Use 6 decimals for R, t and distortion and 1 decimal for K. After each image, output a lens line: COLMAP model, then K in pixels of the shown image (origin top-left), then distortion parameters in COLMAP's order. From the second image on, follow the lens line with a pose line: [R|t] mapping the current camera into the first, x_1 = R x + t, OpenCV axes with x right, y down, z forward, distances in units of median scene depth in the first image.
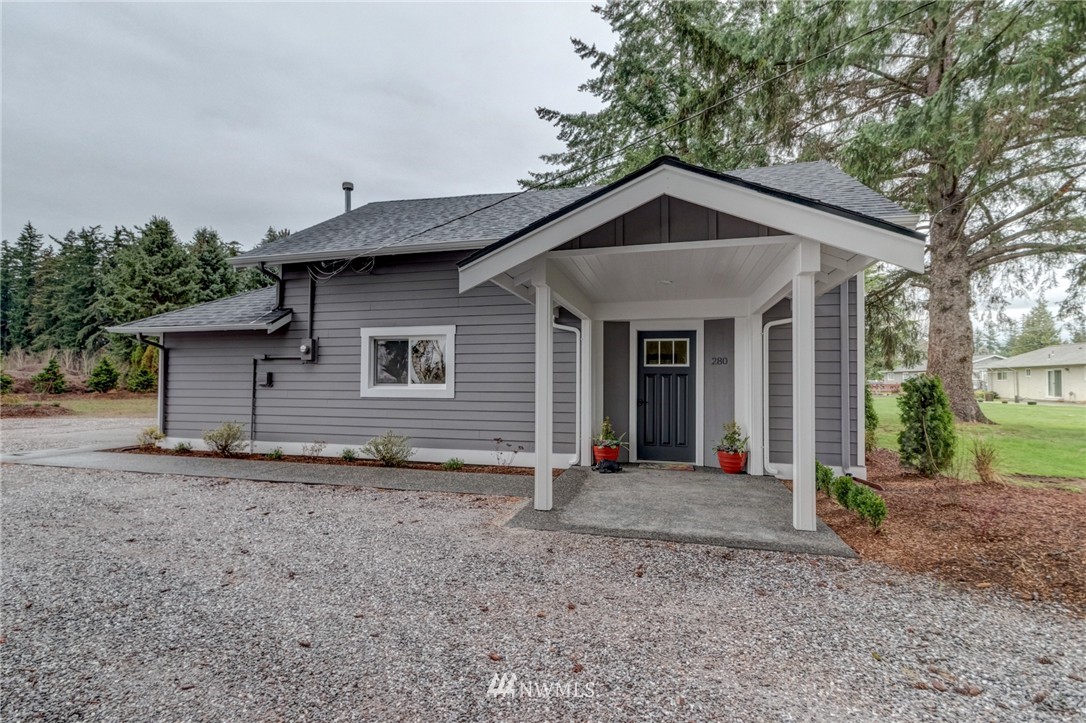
lens RADIAL K [[534.1, 0, 530.4], [0, 534.1, 368.7], [0, 0, 1]] dist [0.005999, -0.004568]
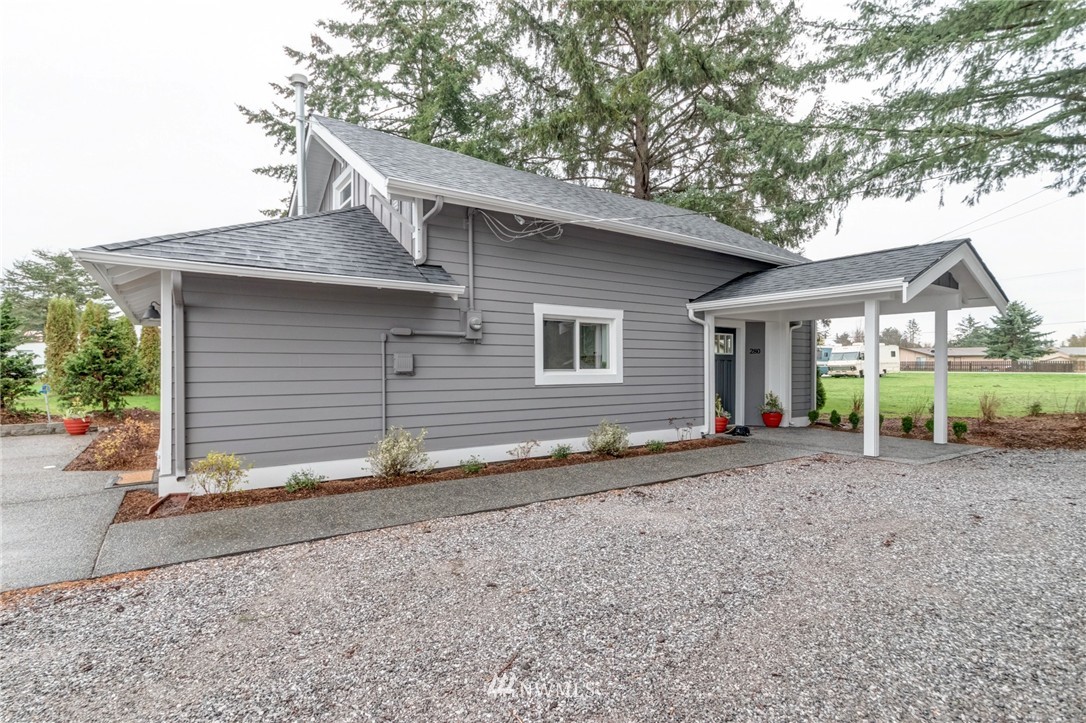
lens RADIAL K [[534.1, 0, 546.7], [0, 534.1, 361.2], [0, 0, 1]] dist [0.005999, -0.004568]
pose [[0.641566, 0.004903, 0.767052, -1.010470], [-0.012255, 0.999917, 0.003858, 0.012200], [-0.766970, -0.011875, 0.641573, 0.470171]]
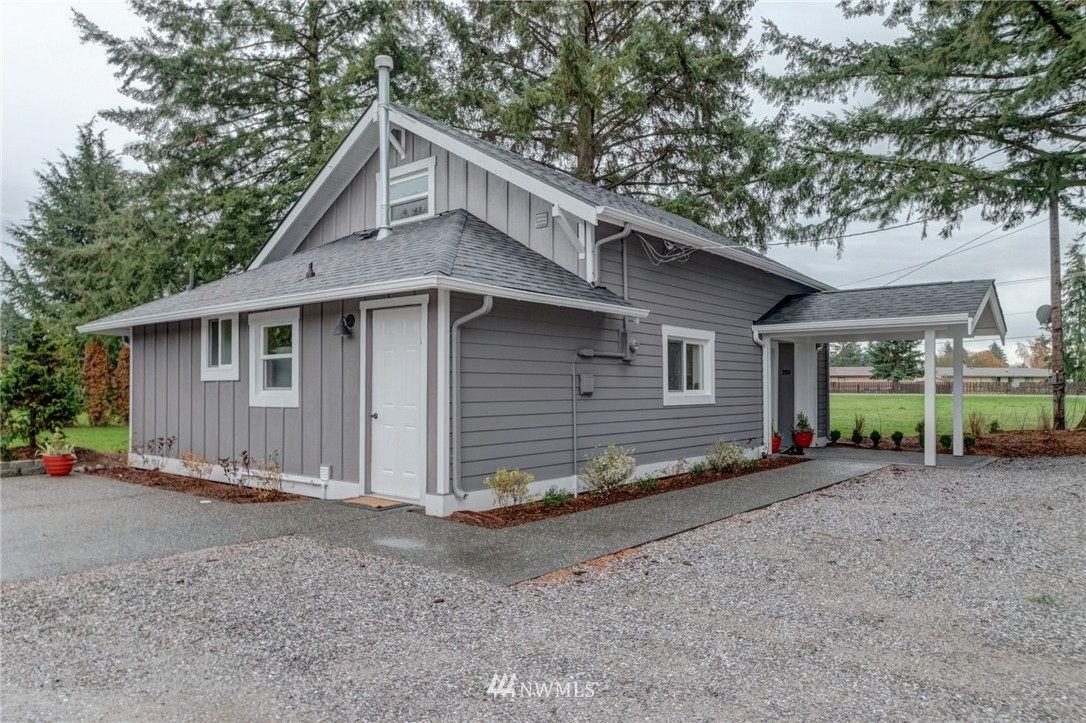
lens RADIAL K [[732.4, 0, 541.1], [0, 732.4, 366.1], [0, 0, 1]] dist [0.002242, 0.004029]
pose [[0.389471, 0.024679, 0.920708, -1.561488], [-0.016014, 0.999671, -0.020021, 0.017245], [-0.920899, -0.006947, 0.389738, 0.766903]]
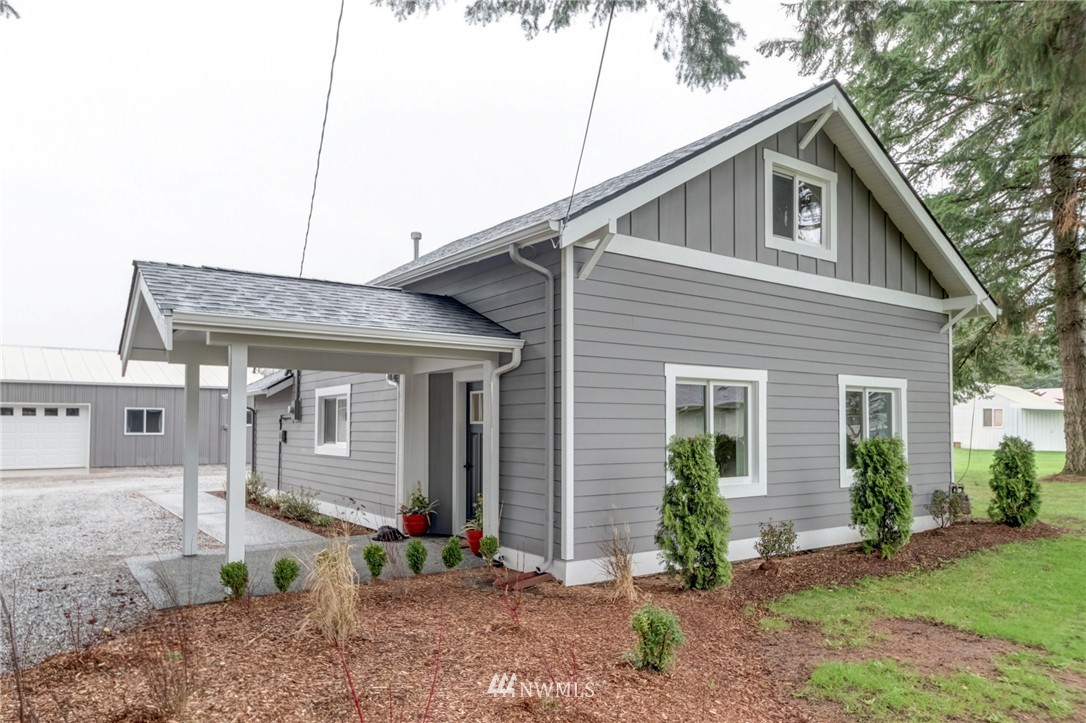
lens RADIAL K [[732.4, 0, 530.4], [0, 732.4, 412.9], [0, 0, 1]] dist [0.002242, 0.004029]
pose [[0.762501, -0.017961, -0.646738, 1.018609], [0.020339, 0.999786, -0.003786, -0.014887], [0.646667, -0.010267, 0.762703, 0.170262]]
